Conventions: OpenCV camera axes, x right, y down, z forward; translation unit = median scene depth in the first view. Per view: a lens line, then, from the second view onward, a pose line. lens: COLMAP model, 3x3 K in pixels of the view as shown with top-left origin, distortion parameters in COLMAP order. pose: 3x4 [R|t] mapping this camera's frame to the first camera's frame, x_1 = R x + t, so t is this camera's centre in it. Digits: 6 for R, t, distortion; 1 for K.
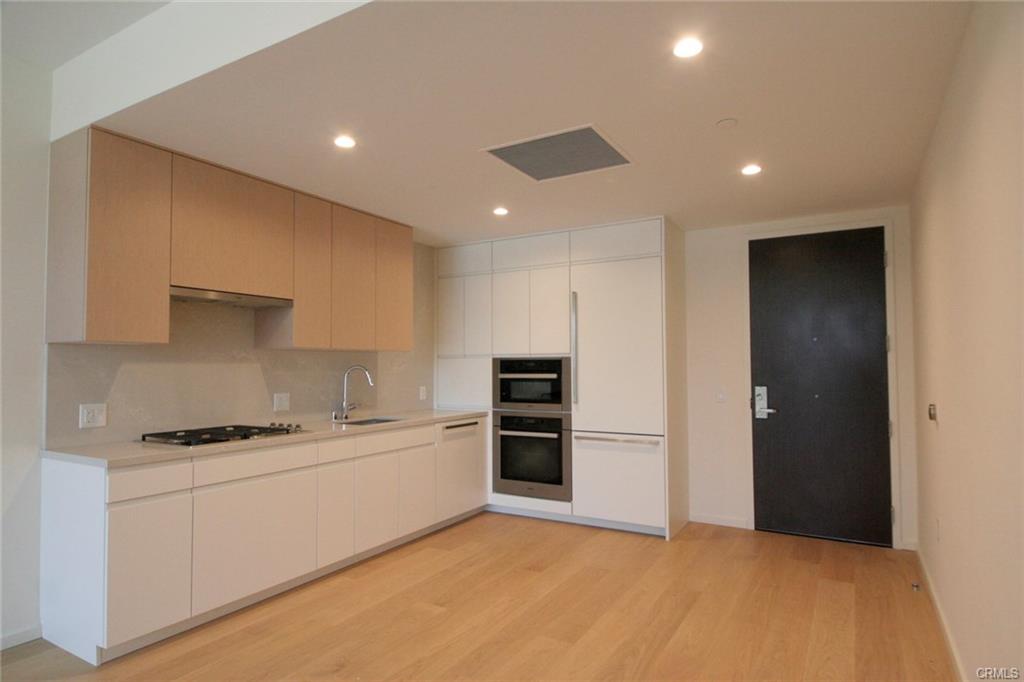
lens RADIAL K [[575.8, 0, 511.8], [0, 575.8, 349.9], [0, 0, 1]] dist [0.000297, -0.000068]
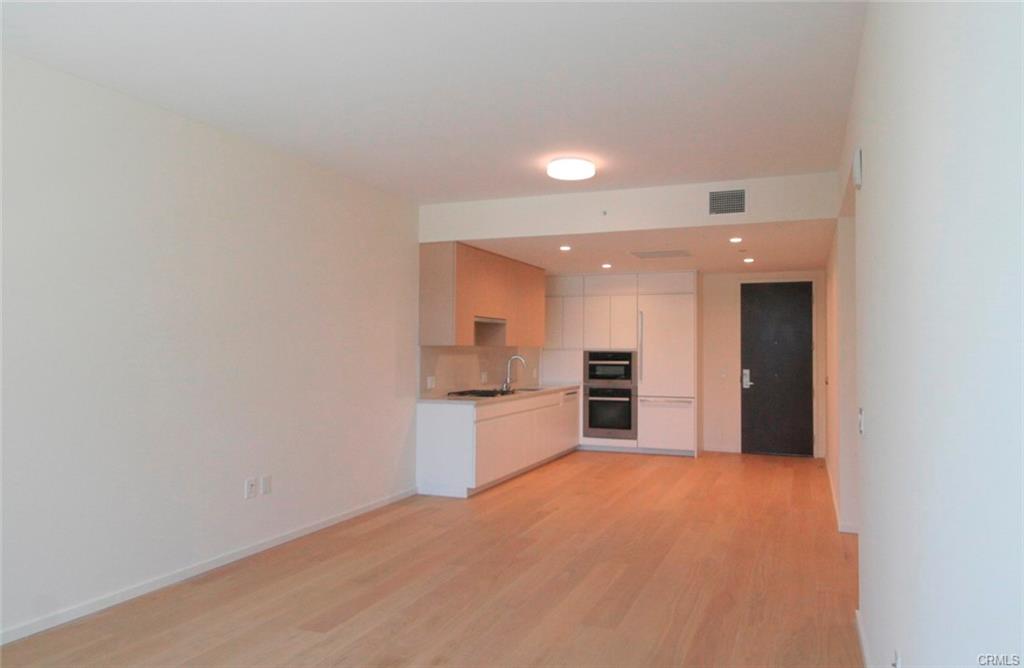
lens RADIAL K [[818.9, 0, 512.0], [0, 818.9, 334.0], [0, 0, 1]] dist [-0.004370, -0.001733]
pose [[0.982900, 0.010855, 0.183819, -0.677306], [-0.013586, 0.999815, 0.013608, -0.063343], [-0.183637, -0.015873, 0.982866, -1.220653]]
